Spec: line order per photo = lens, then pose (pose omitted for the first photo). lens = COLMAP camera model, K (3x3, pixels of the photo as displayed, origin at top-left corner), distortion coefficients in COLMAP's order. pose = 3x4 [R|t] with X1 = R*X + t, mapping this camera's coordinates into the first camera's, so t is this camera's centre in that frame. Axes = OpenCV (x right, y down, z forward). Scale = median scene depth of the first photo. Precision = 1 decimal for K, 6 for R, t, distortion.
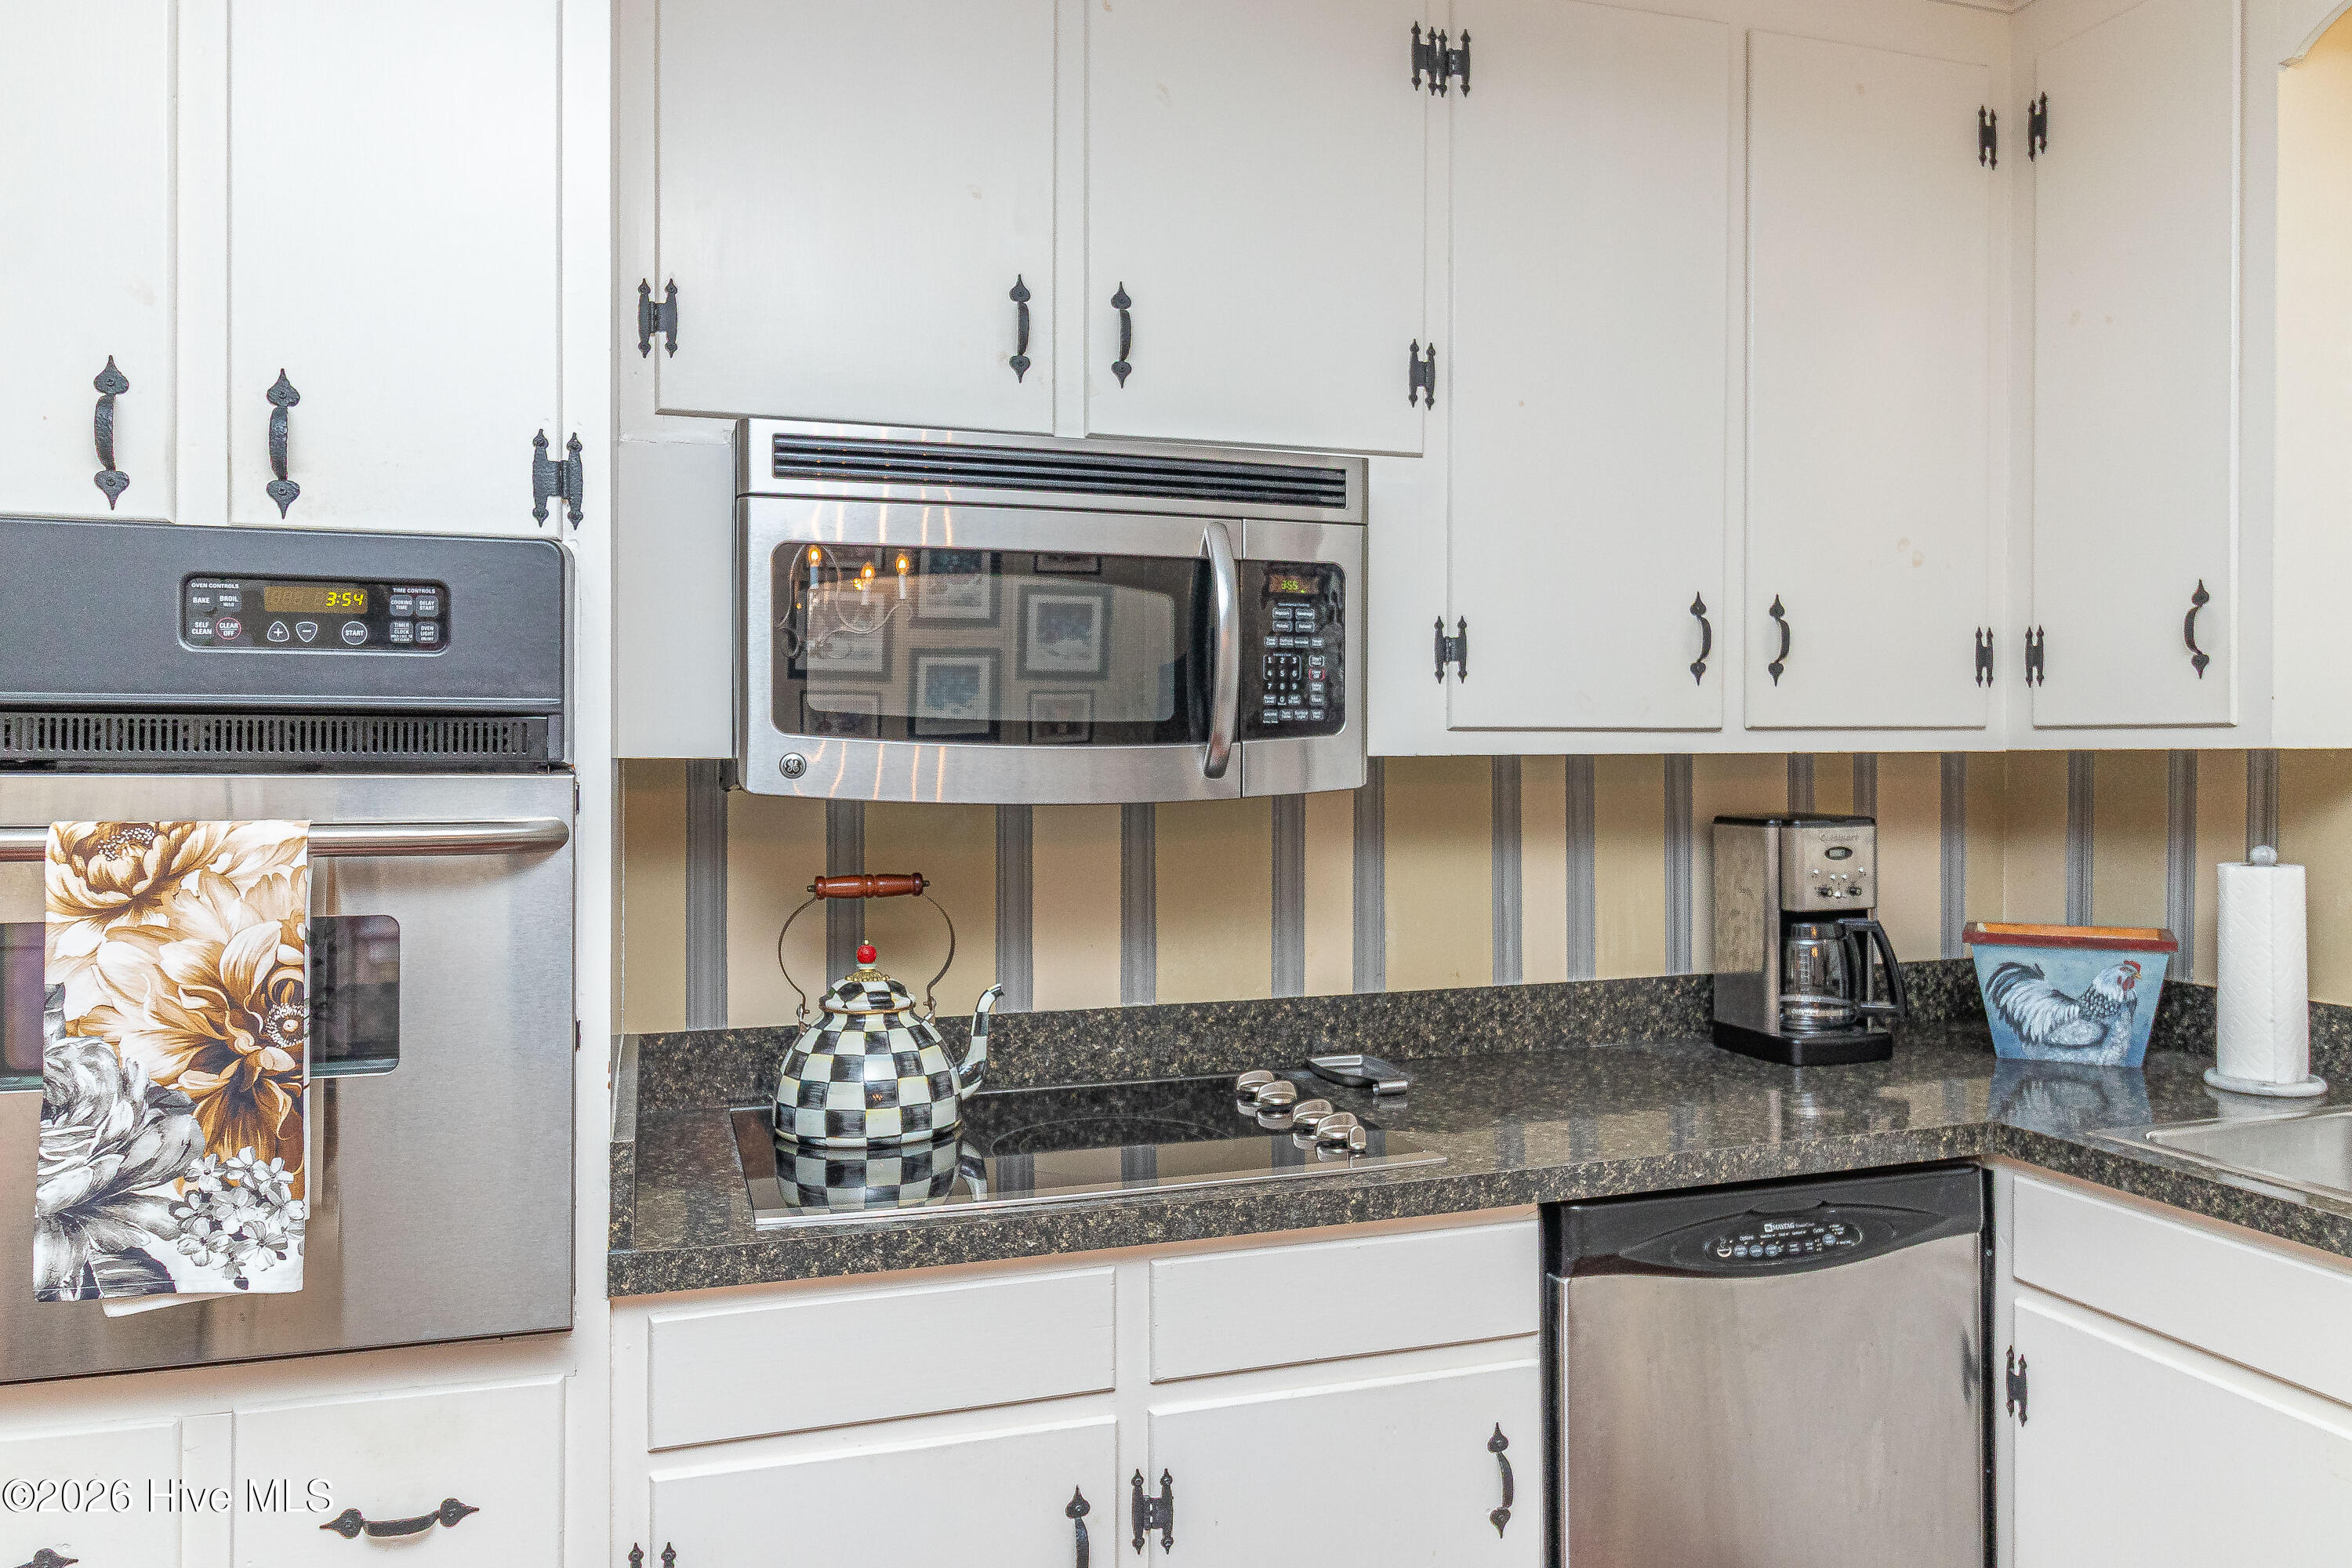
lens RADIAL K [[1569.5, 0, 1172.1], [0, 1569.5, 762.9], [0, 0, 1]] dist [0.000594, -0.004723]
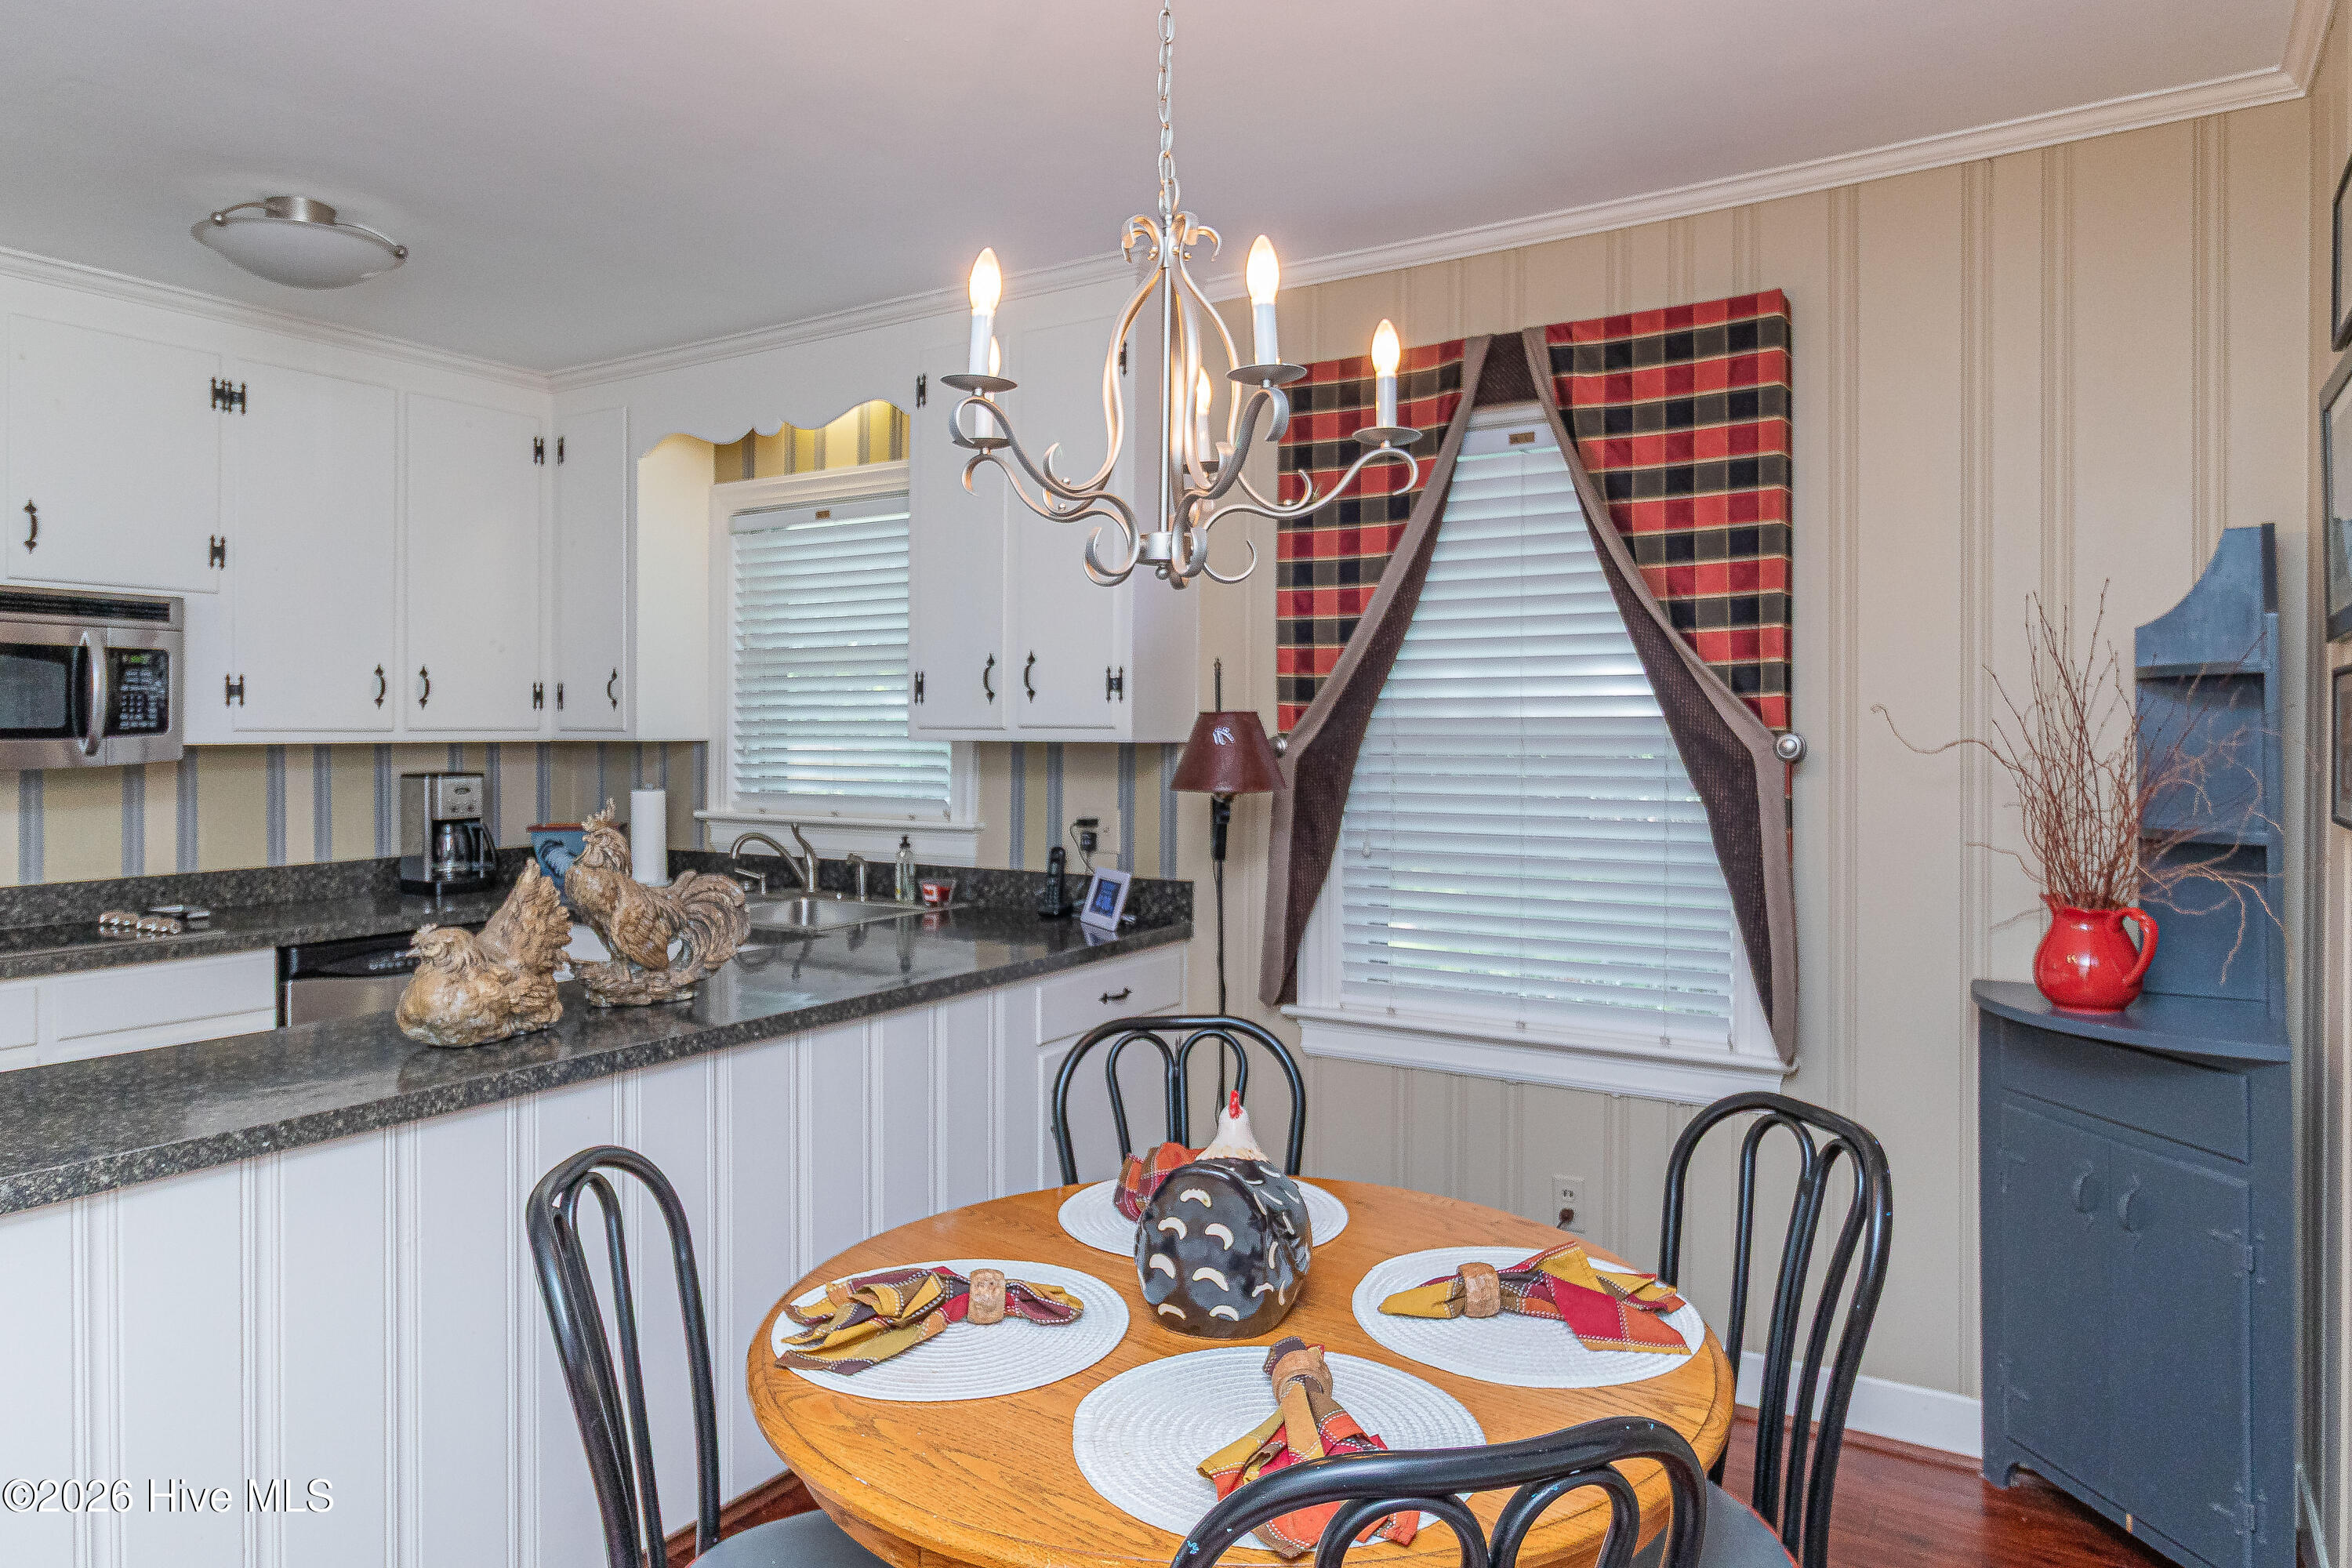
lens RADIAL K [[1458.7, 0, 1164.4], [0, 1458.7, 737.3], [0, 0, 1]] dist [0.002614, -0.001541]
pose [[0.768232, 0.002117, 0.640168, -0.092107], [0.001109, 0.999989, -0.004638, -0.002522], [-0.640170, 0.004273, 0.768221, -1.065592]]
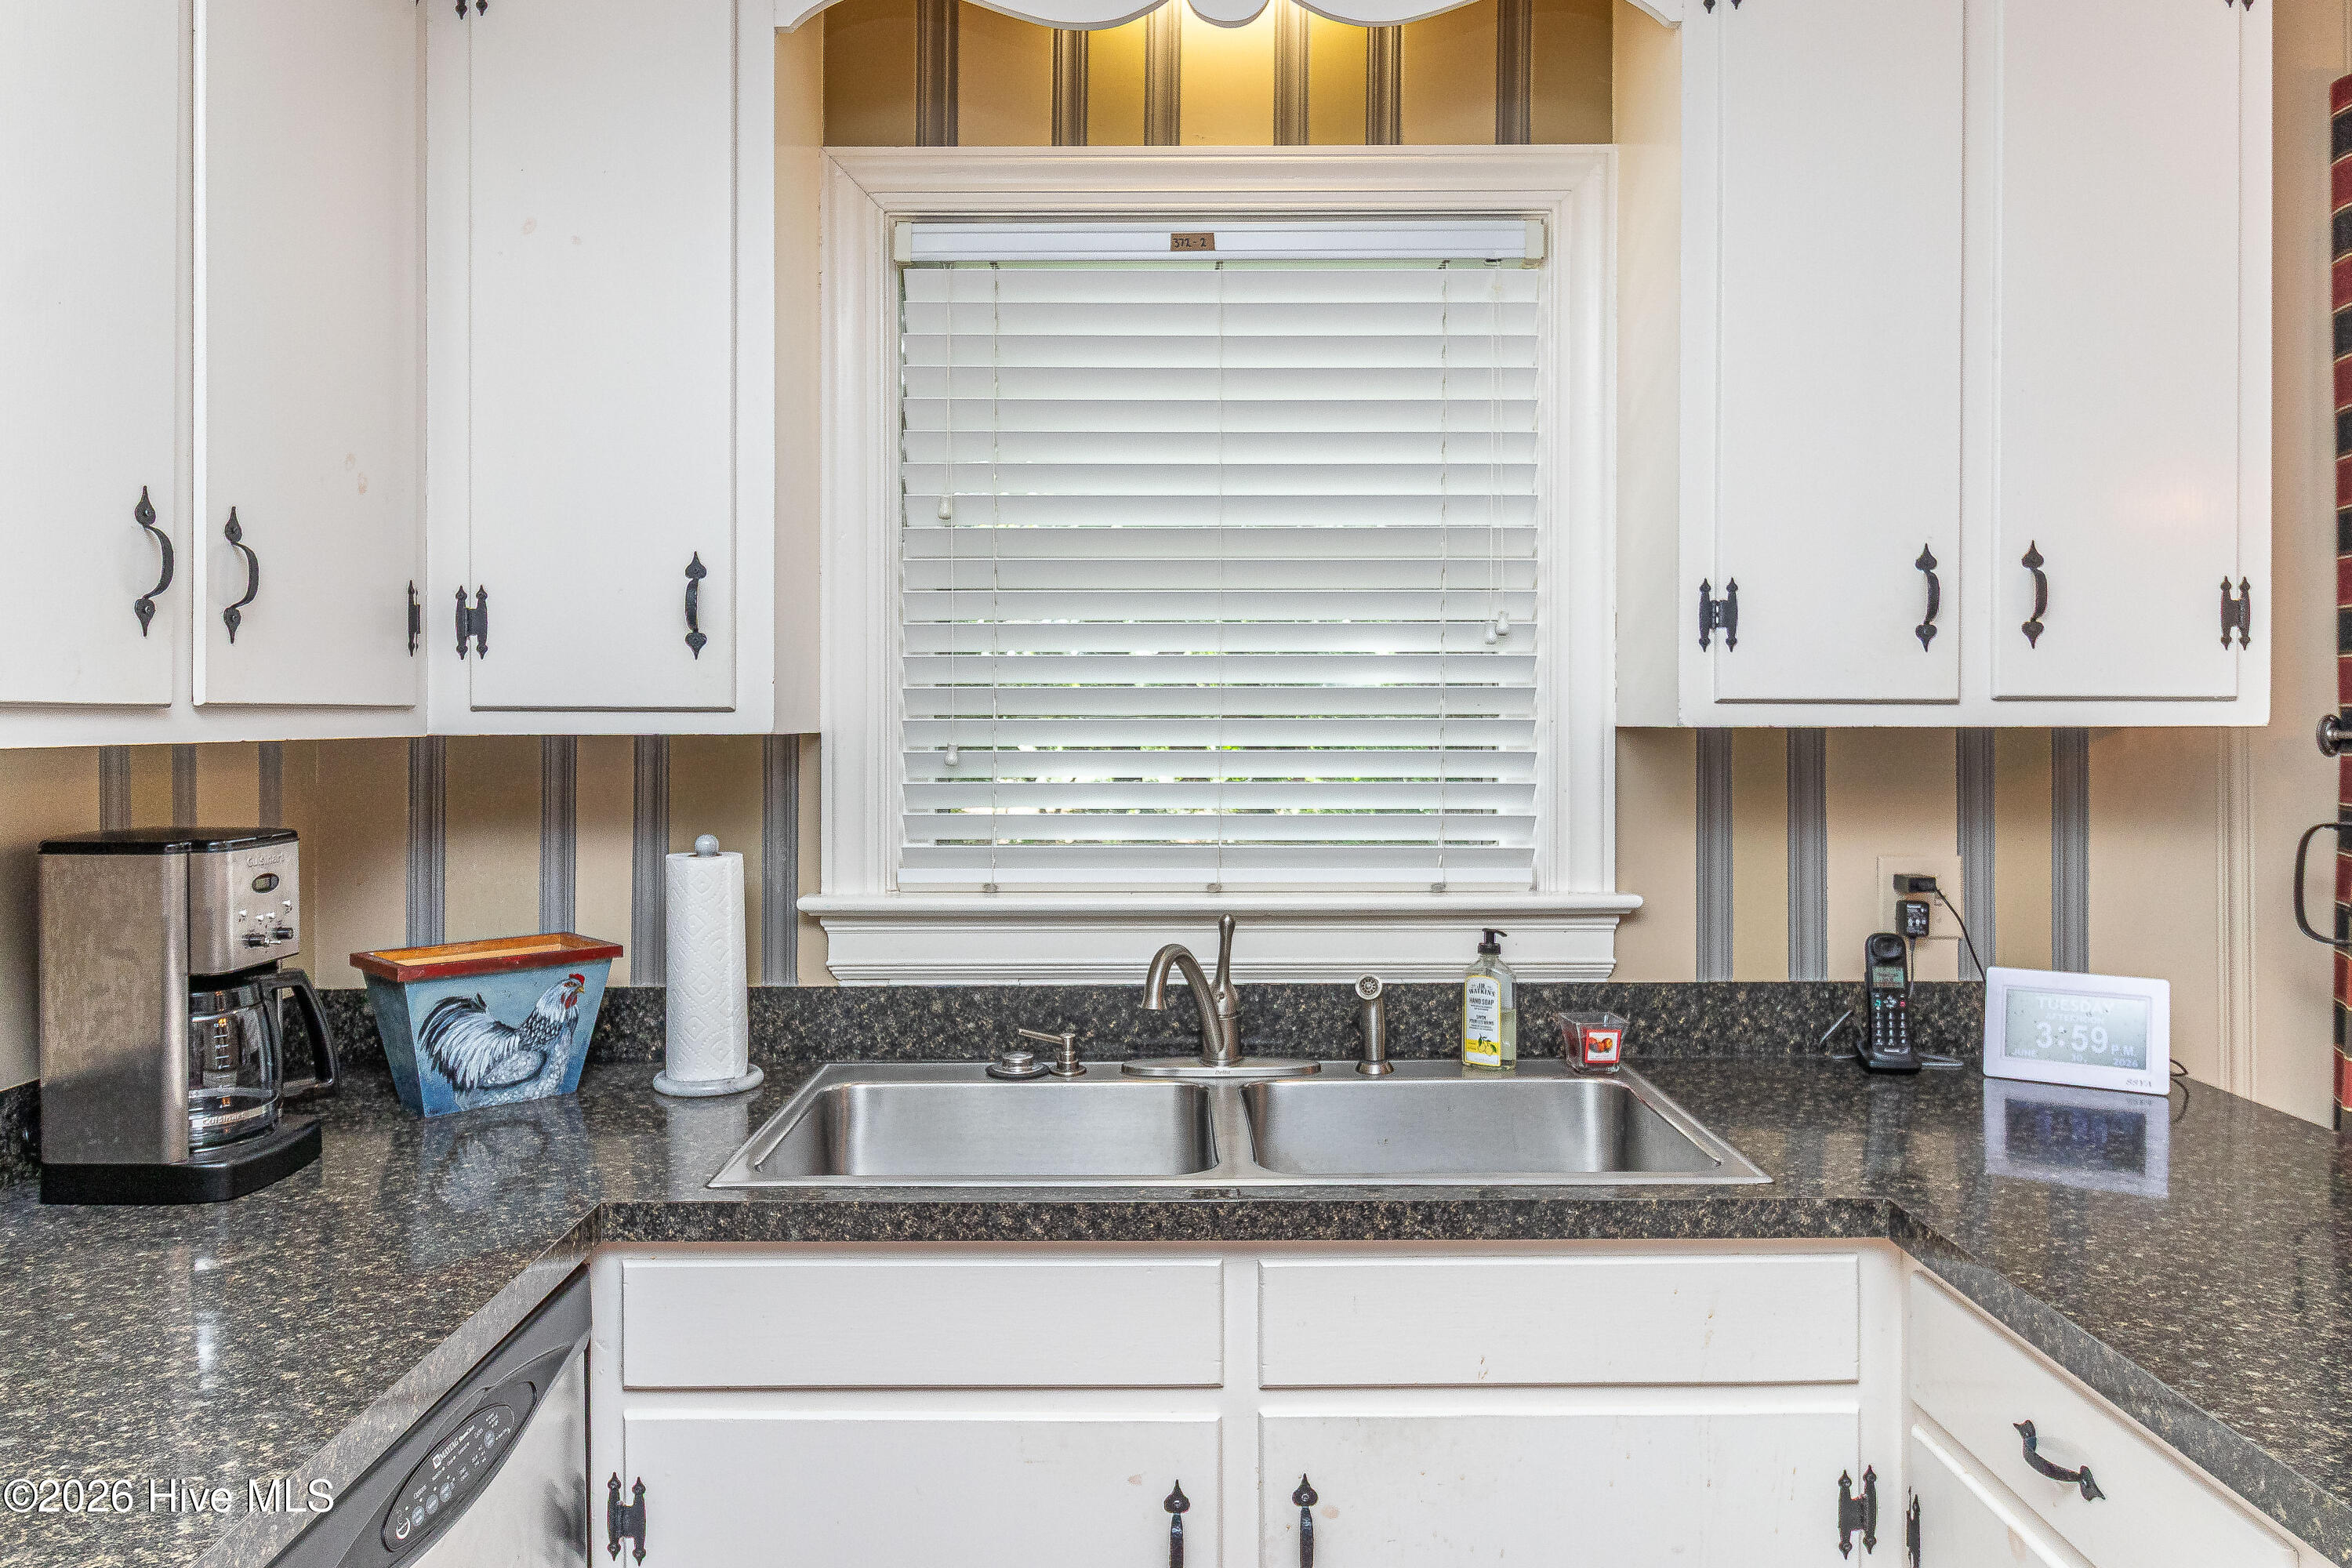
lens RADIAL K [[1569.5, 0, 1166.5], [0, 1569.5, 744.5], [0, 0, 1]] dist [0.000594, -0.004723]
pose [[0.322849, -0.011007, 0.946387, -0.115290], [0.009112, 0.999922, 0.008522, -0.007615], [-0.946407, 0.005872, 0.322924, 0.391396]]
